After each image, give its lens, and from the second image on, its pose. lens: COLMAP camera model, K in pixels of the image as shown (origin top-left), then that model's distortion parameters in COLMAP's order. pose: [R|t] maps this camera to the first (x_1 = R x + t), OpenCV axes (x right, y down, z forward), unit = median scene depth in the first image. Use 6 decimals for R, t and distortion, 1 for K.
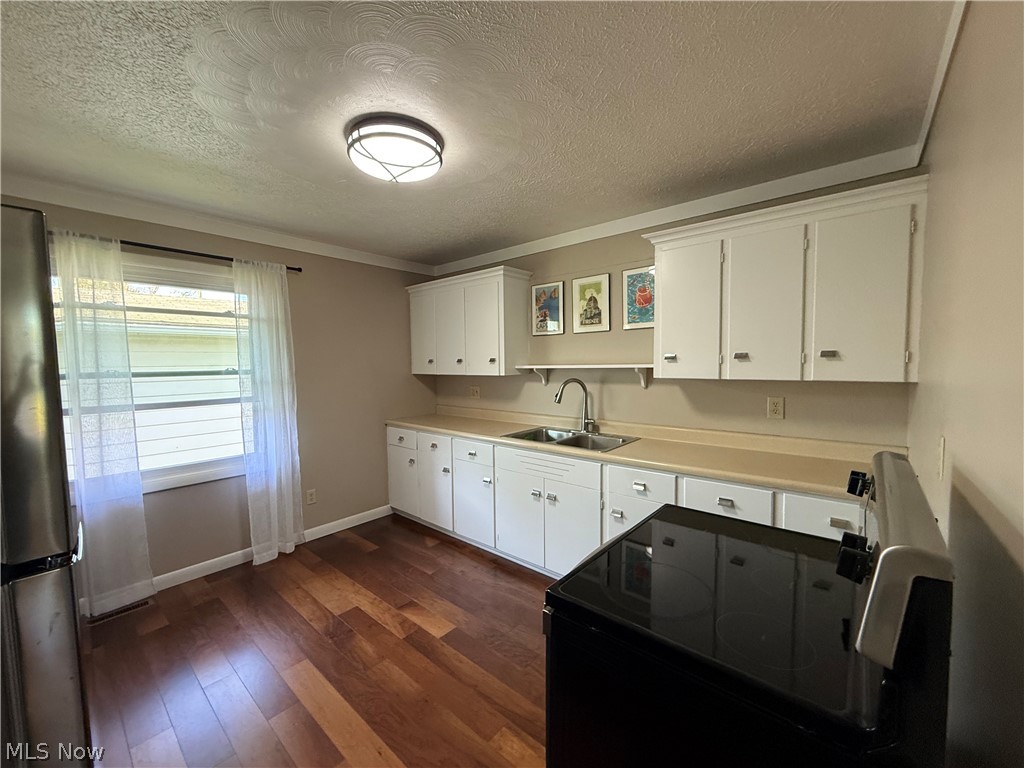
lens RADIAL K [[407.4, 0, 508.7], [0, 407.4, 388.4], [0, 0, 1]] dist [0.012031, 0.000115]
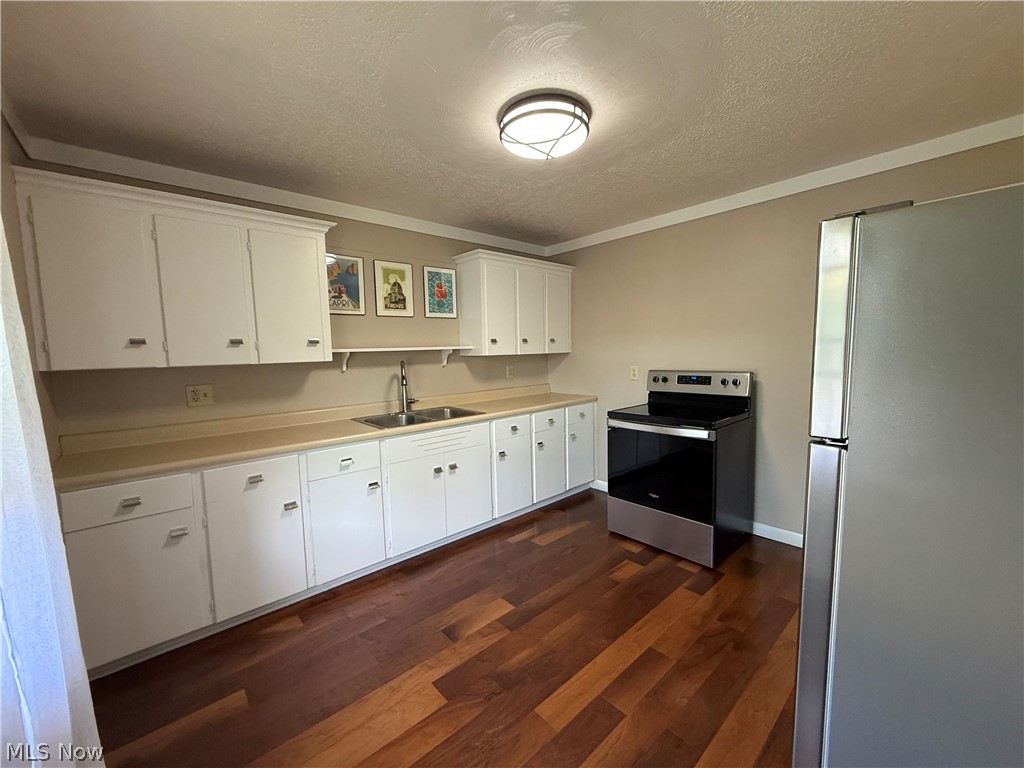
lens RADIAL K [[407.4, 0, 508.3], [0, 407.4, 384.4], [0, 0, 1]] dist [0.012031, 0.000115]
pose [[0.137253, -0.082219, 0.987118, -0.813751], [0.083004, 0.993999, 0.071251, -0.016022], [-0.987052, 0.072155, 0.143254, 0.590878]]
